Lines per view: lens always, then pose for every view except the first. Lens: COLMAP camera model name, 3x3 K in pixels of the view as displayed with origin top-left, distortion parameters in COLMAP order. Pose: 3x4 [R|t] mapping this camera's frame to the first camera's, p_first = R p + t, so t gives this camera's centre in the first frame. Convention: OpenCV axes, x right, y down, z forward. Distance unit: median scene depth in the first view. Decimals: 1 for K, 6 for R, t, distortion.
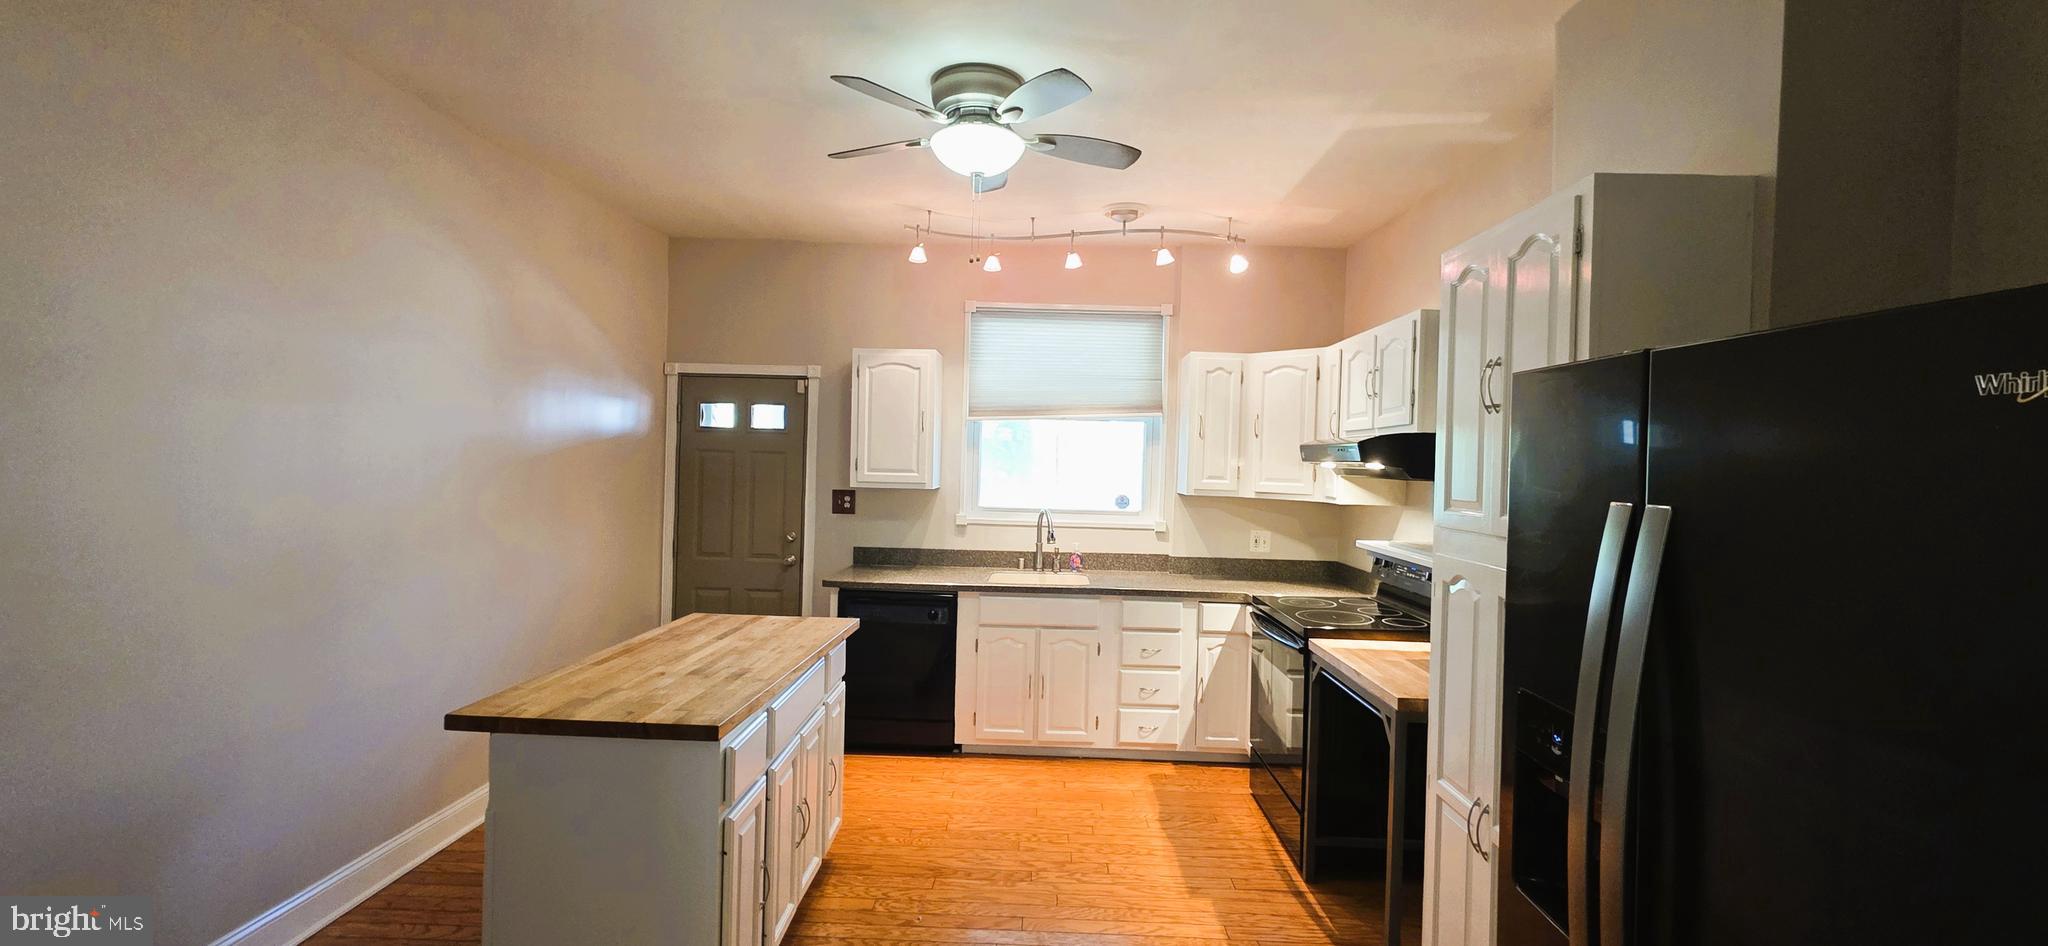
lens RADIAL K [[809.0, 0, 1022.3], [0, 809.0, 469.8], [0, 0, 1]] dist [0.004259, -0.000027]
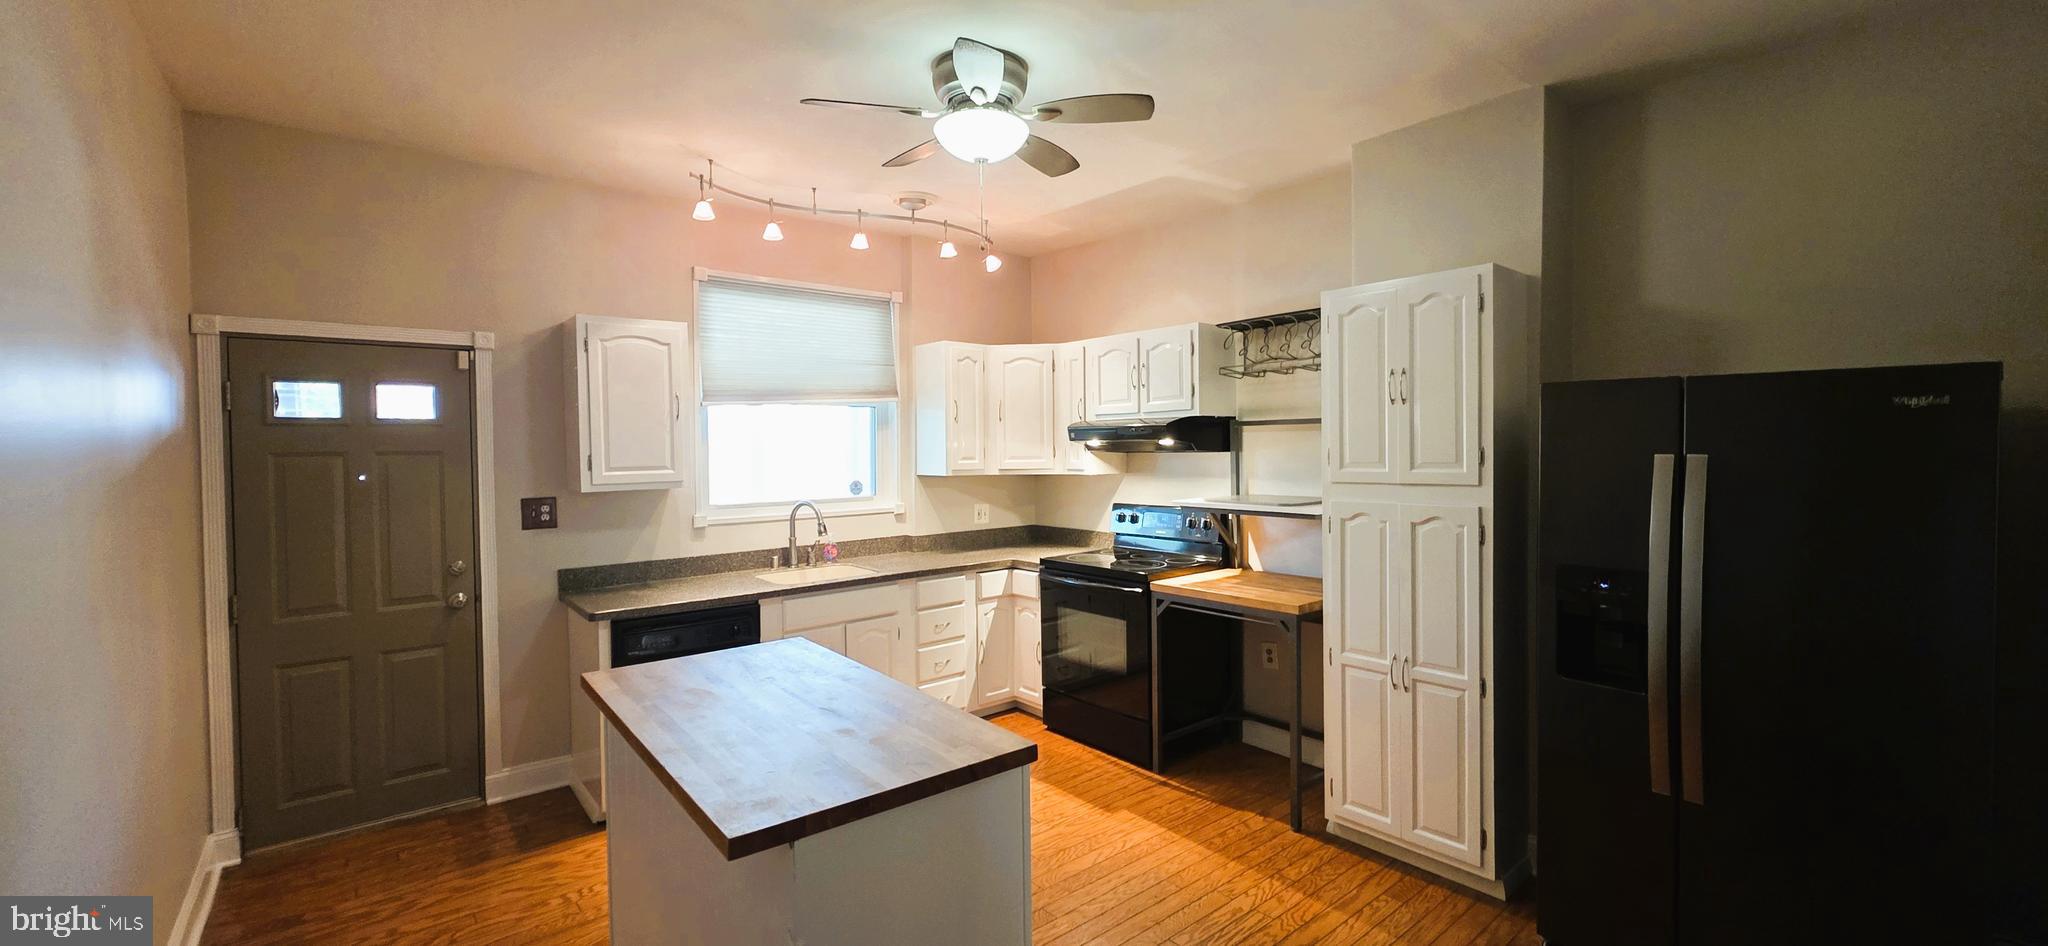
lens RADIAL K [[809.0, 0, 1025.5], [0, 809.0, 469.2], [0, 0, 1]] dist [0.004259, -0.000027]
pose [[0.751157, -0.055958, 0.657748, -0.390602], [0.040026, 0.998428, 0.039231, -0.014135], [-0.658909, -0.003141, 0.752216, 0.123945]]
